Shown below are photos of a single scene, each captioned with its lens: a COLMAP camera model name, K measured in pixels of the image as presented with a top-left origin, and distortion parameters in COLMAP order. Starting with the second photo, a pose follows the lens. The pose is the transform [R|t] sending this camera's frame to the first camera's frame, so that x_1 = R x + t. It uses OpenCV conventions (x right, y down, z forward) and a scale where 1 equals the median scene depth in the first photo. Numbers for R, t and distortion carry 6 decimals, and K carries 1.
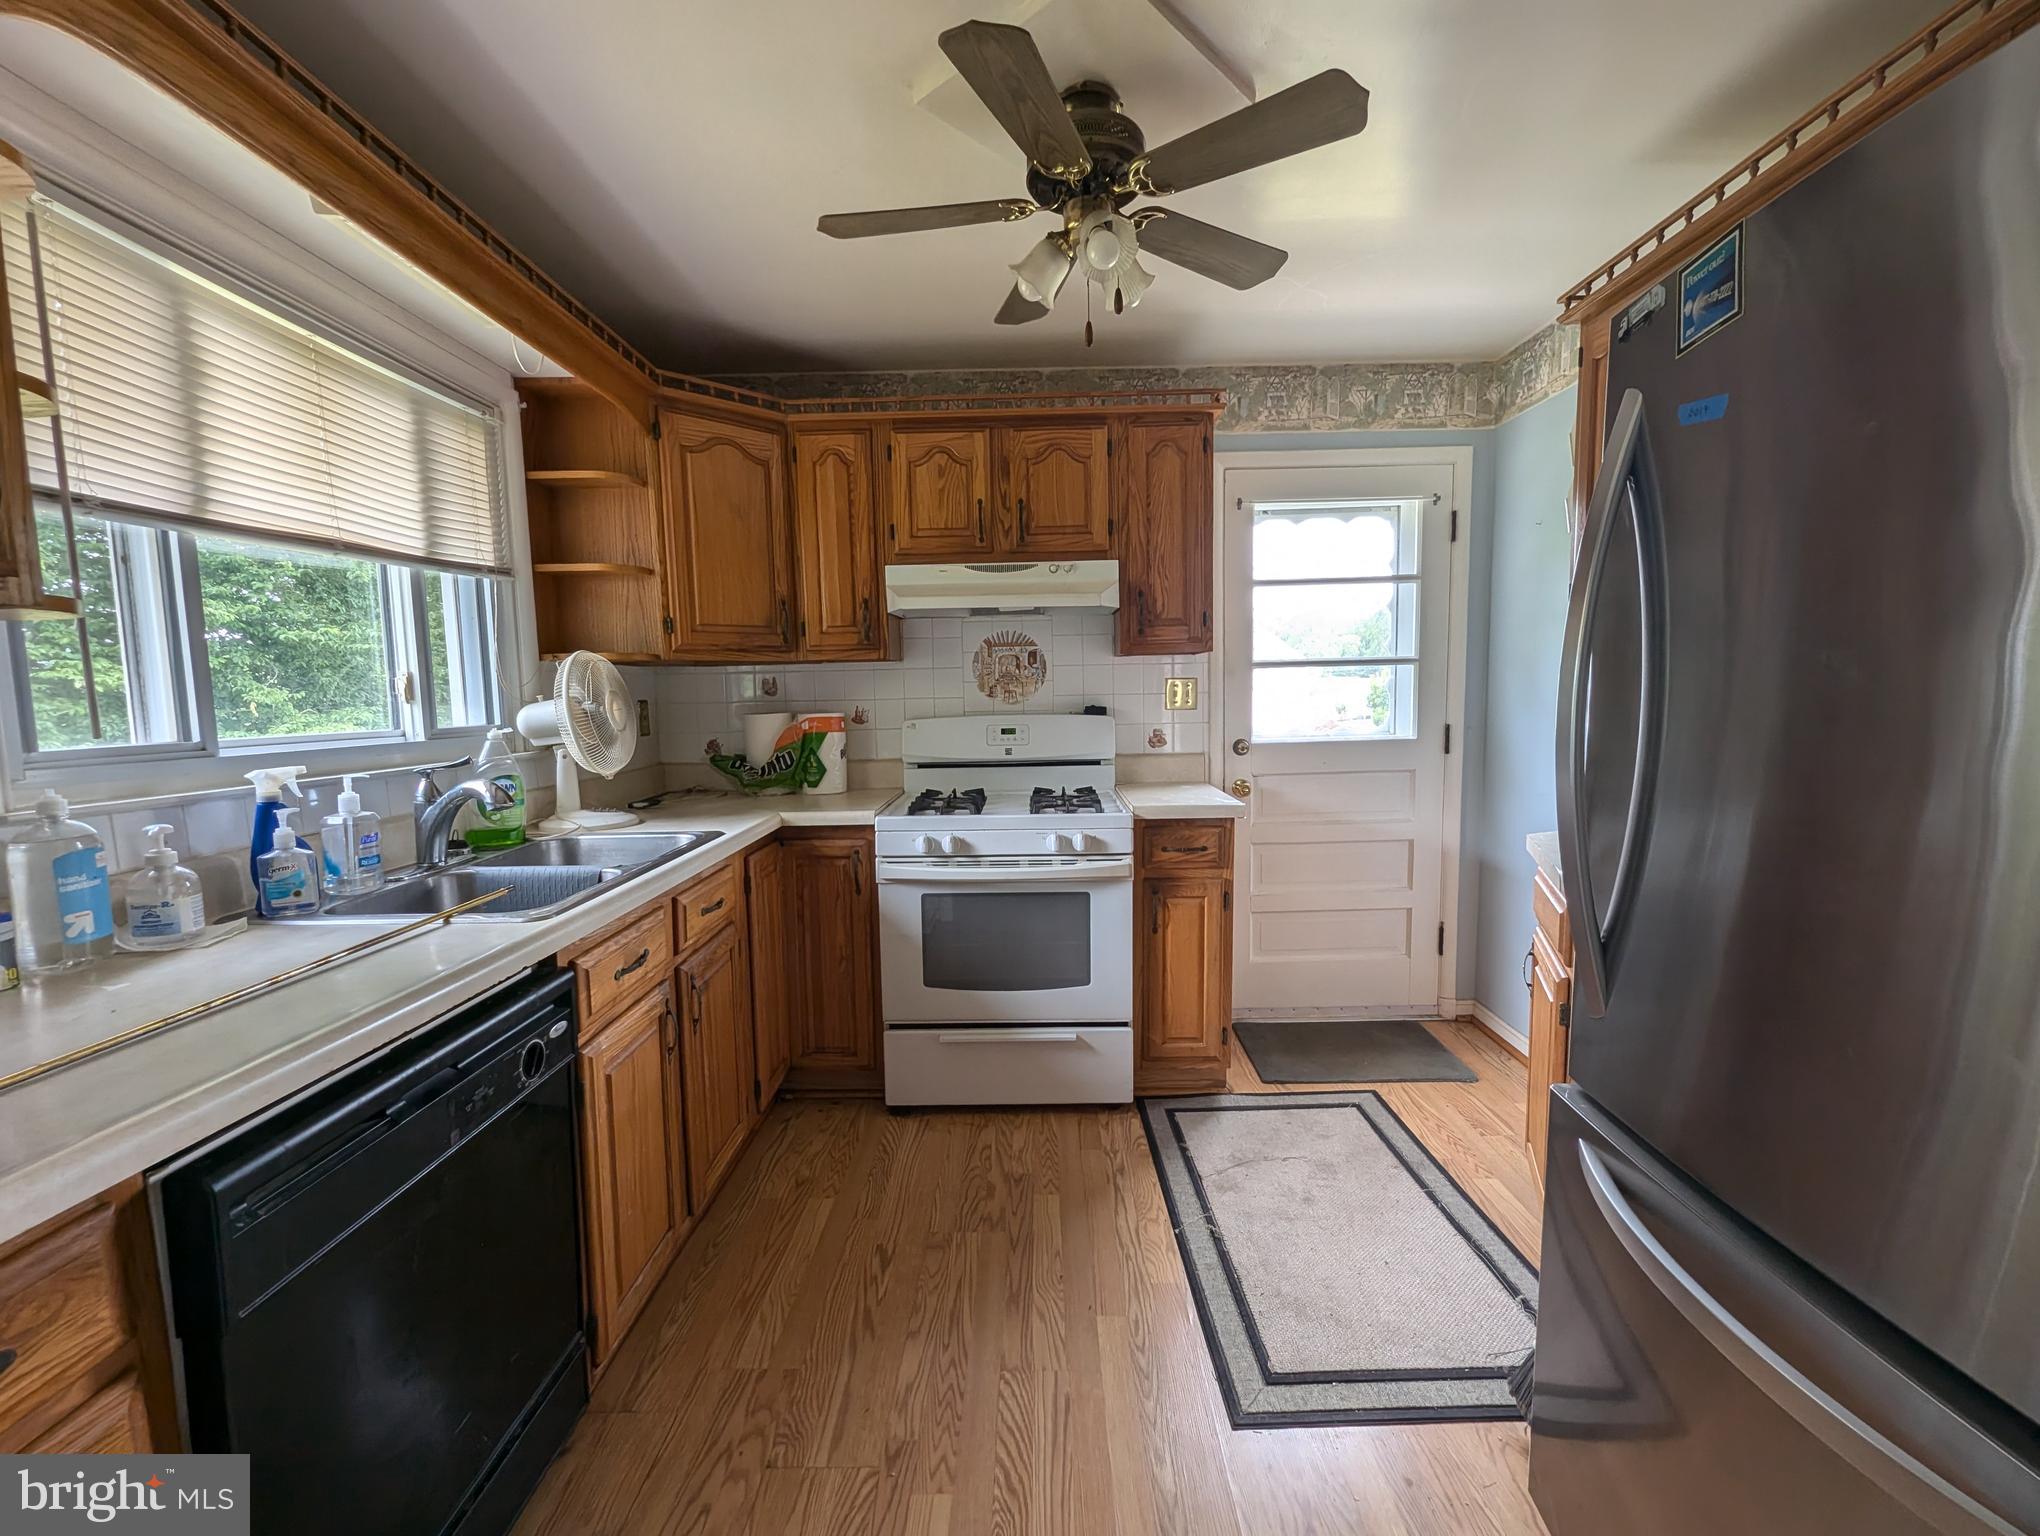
lens RADIAL K [[848.5, 0, 1024.6], [0, 848.5, 772.8], [0, 0, 1]] dist [0.001679, -0.000427]
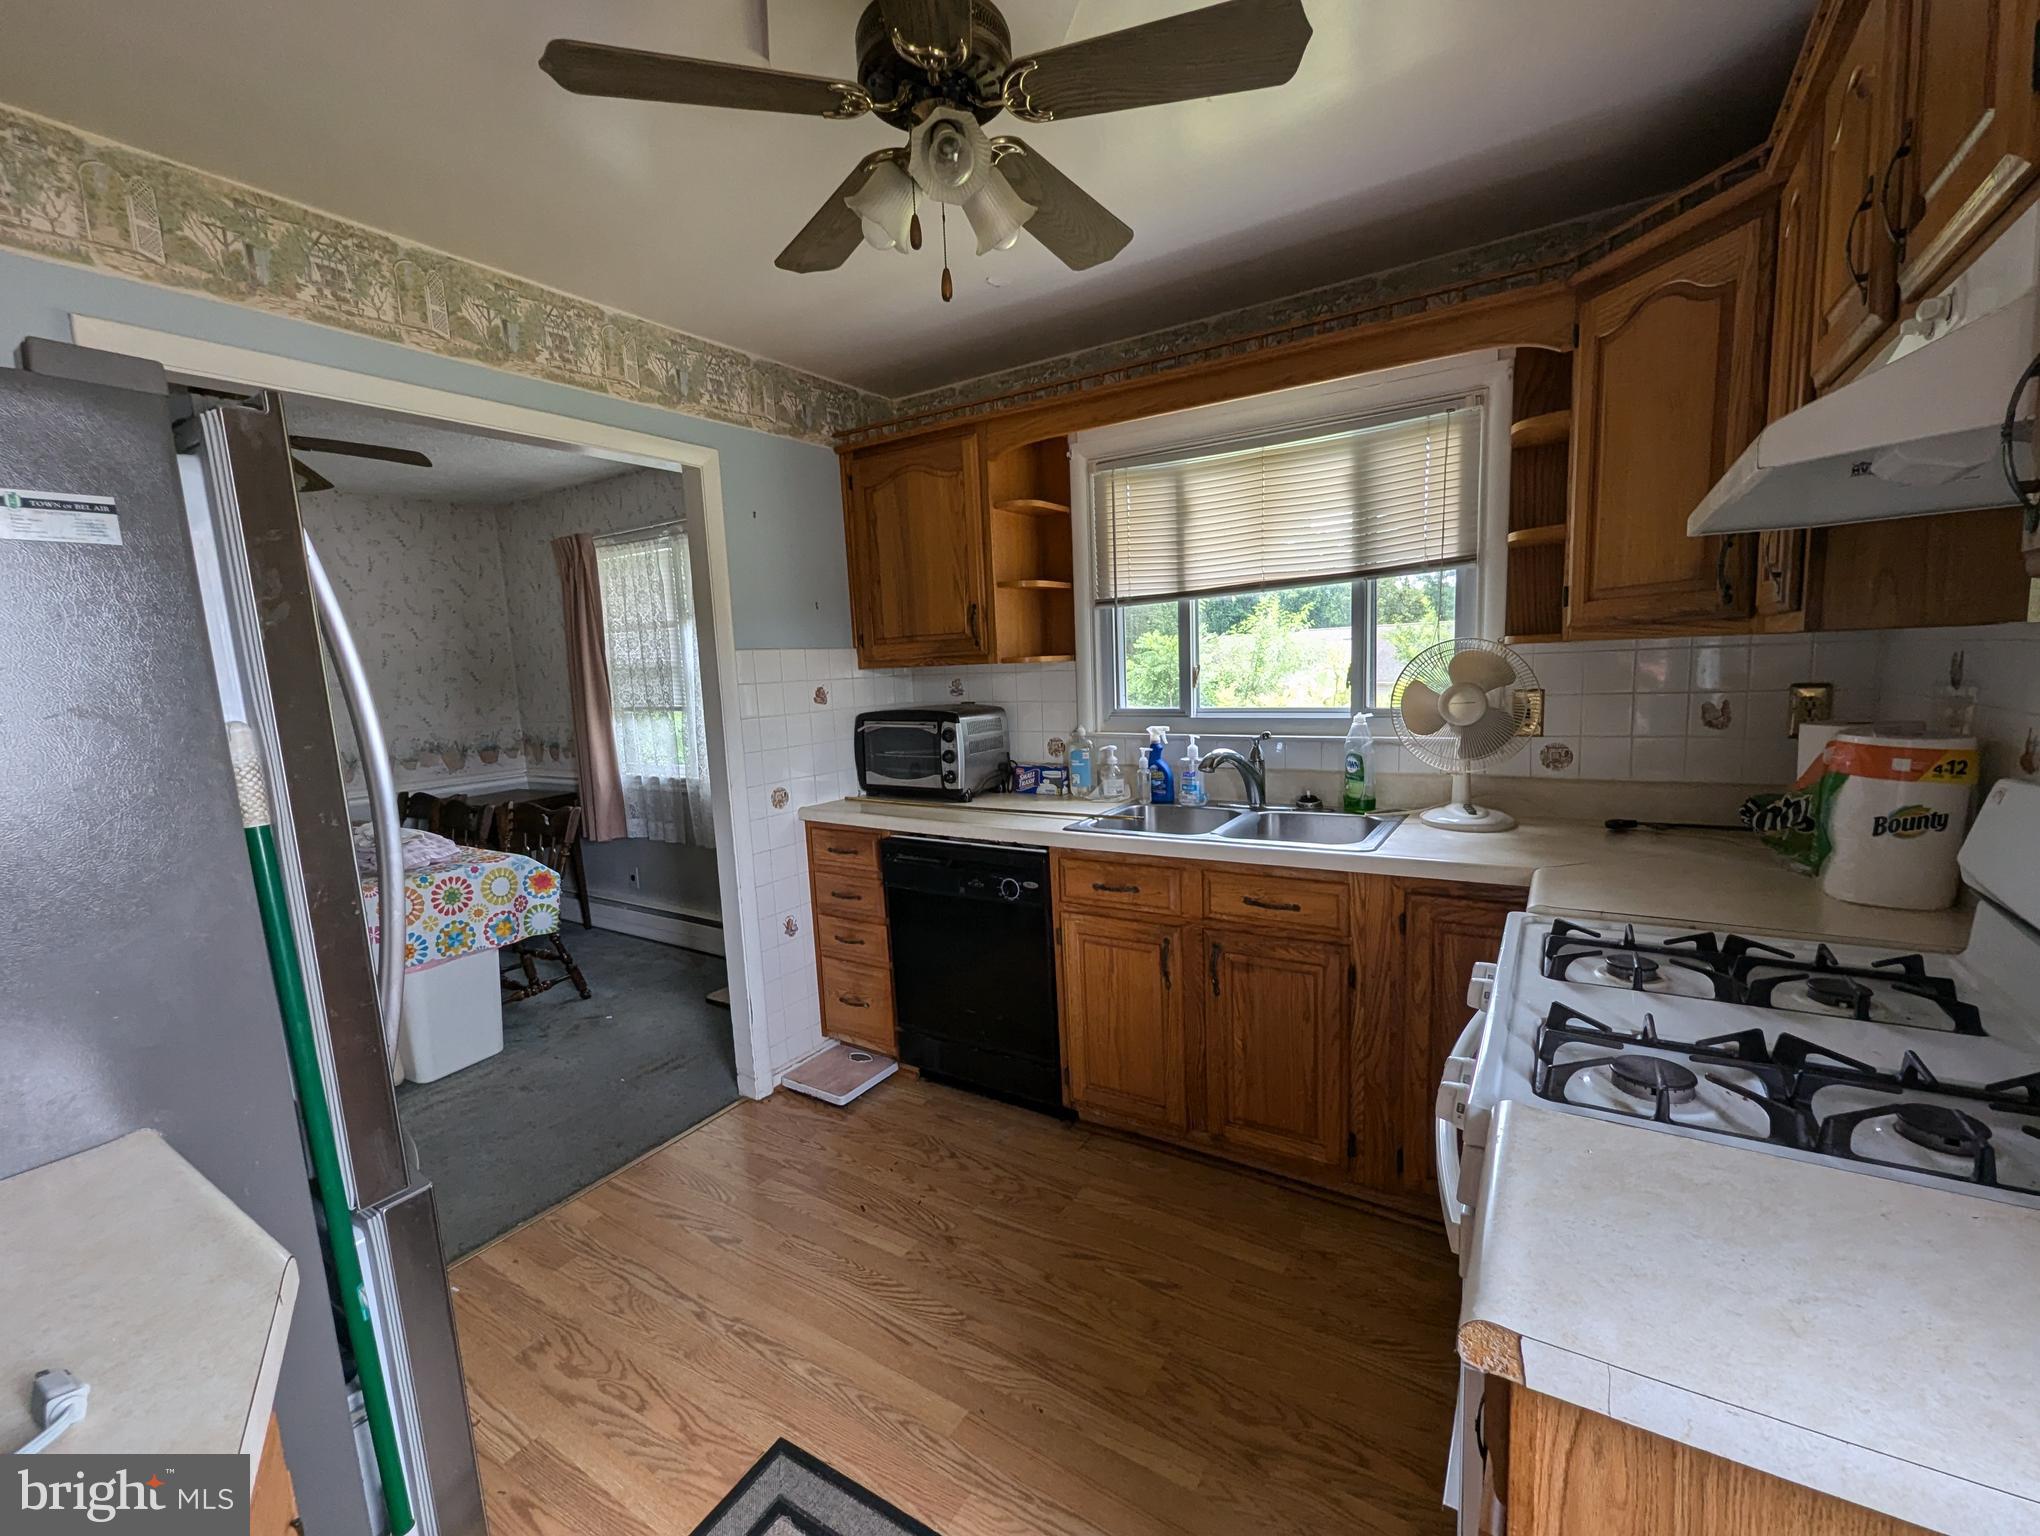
lens RADIAL K [[848.8, 0, 1024.7], [0, 848.8, 773.8], [0, 0, 1]] dist [0.002091, 0.000426]
pose [[-0.526028, 0.147914, -0.837506, 0.627492], [-0.032879, 0.980486, 0.193818, -0.187607], [0.849831, 0.129490, -0.510900, 1.249552]]
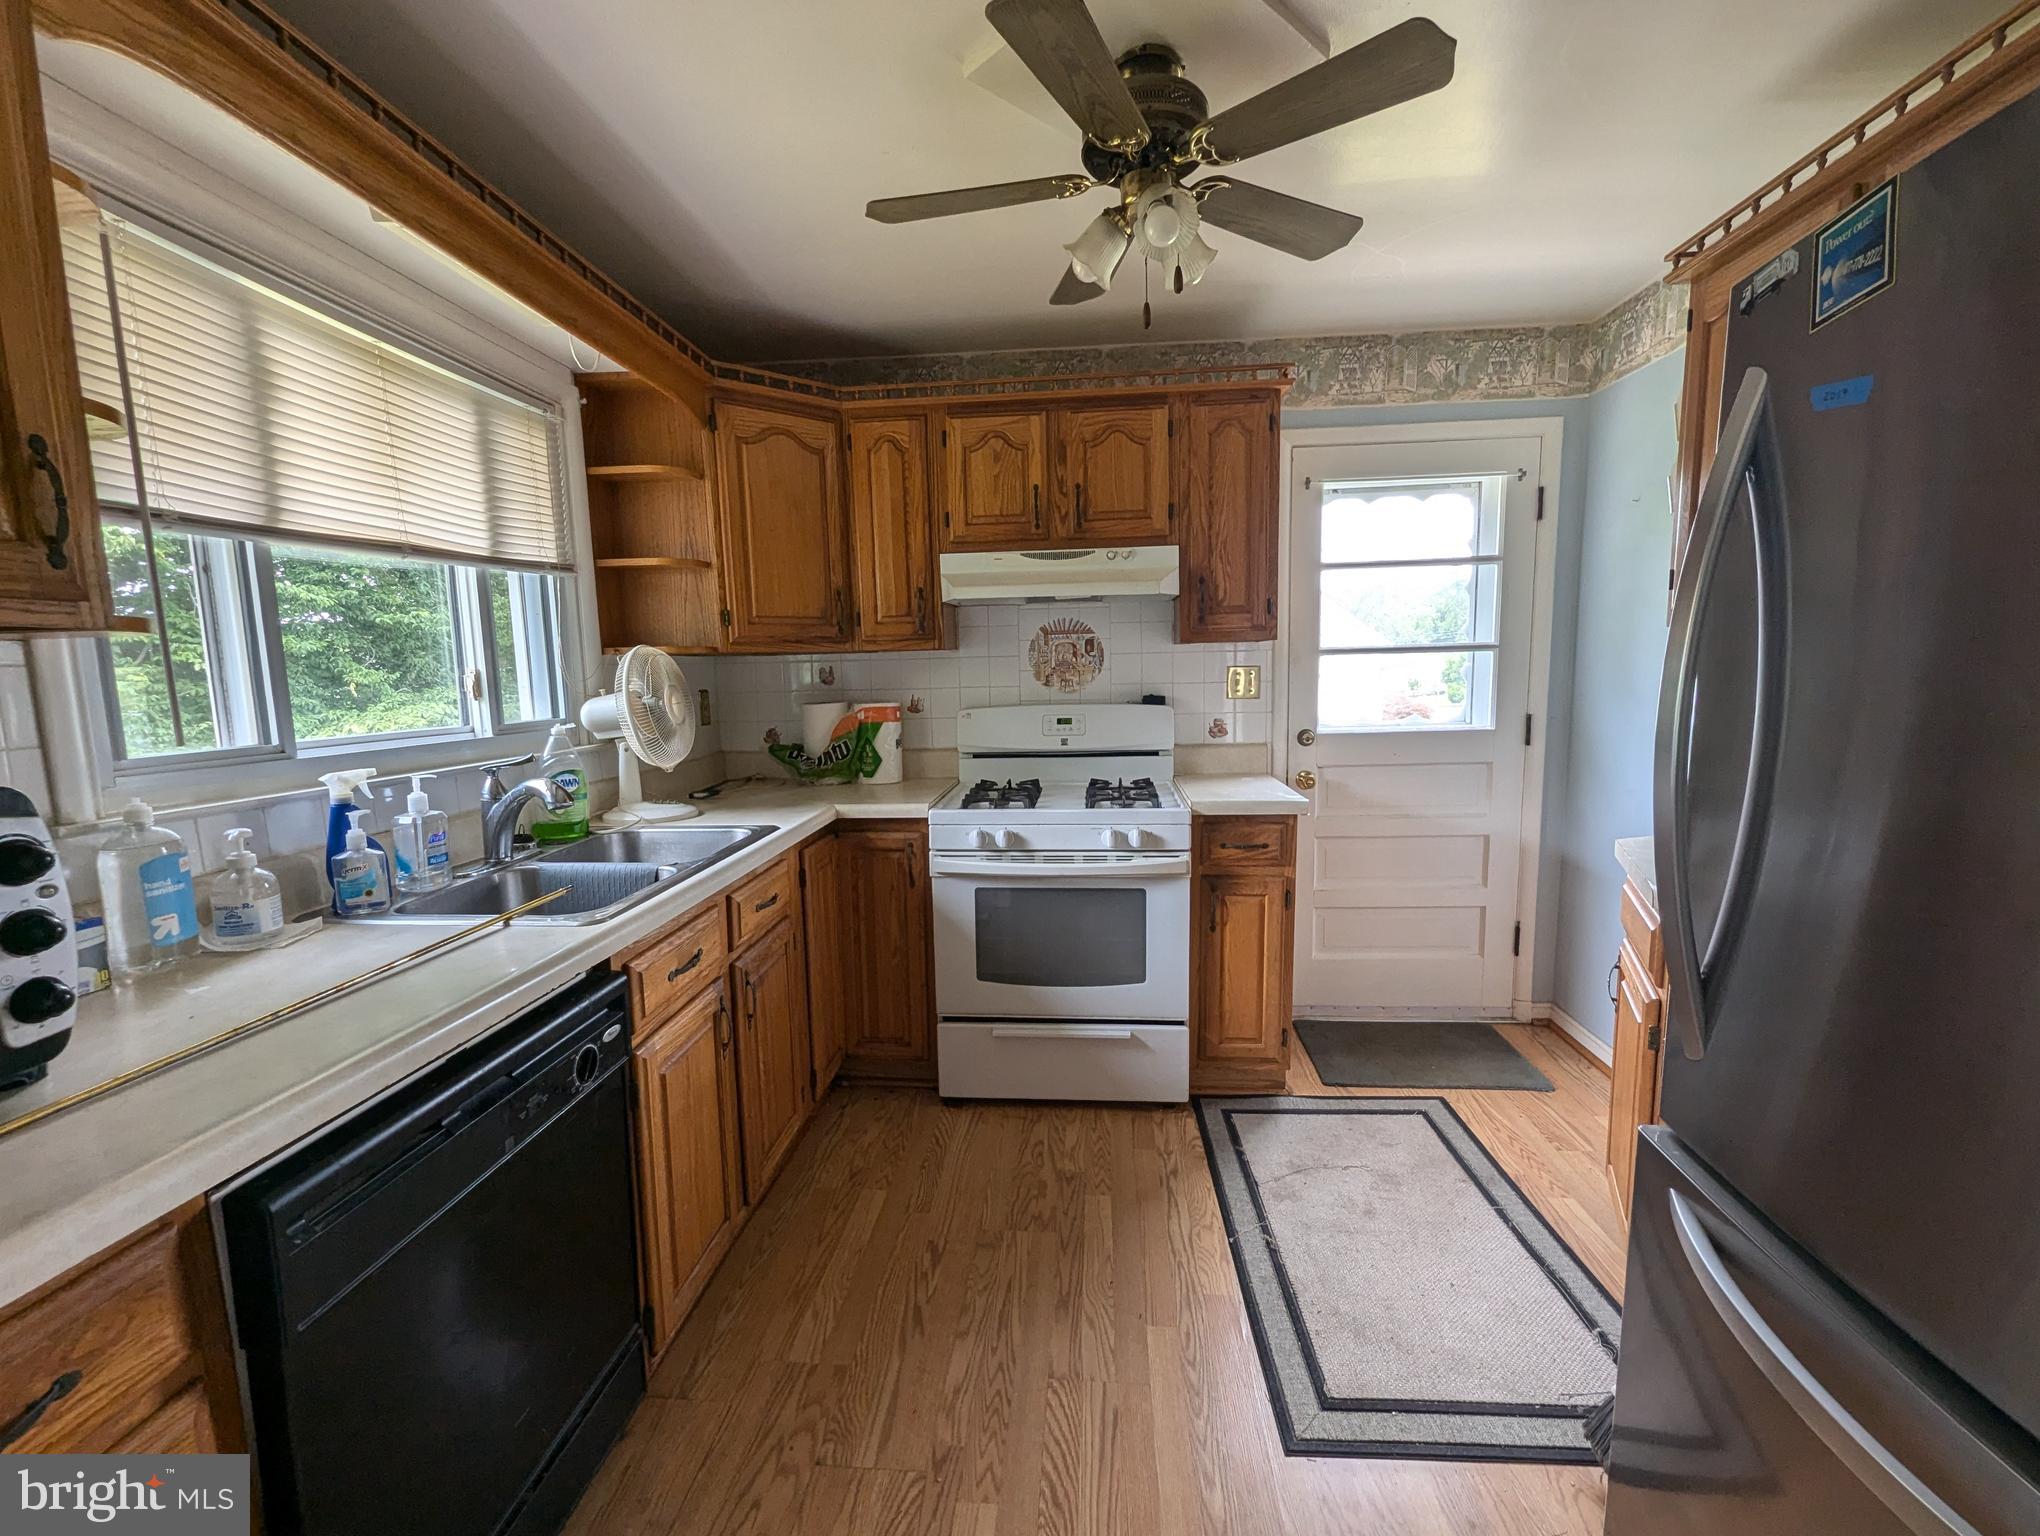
lens RADIAL K [[848.8, 0, 1024.7], [0, 848.8, 773.8], [0, 0, 1]] dist [0.002091, 0.000426]
pose [[0.997444, 0.005863, -0.071211, 0.008258], [-0.003805, 0.999572, 0.029008, -0.025272], [0.071351, -0.028663, 0.997039, 0.021469]]
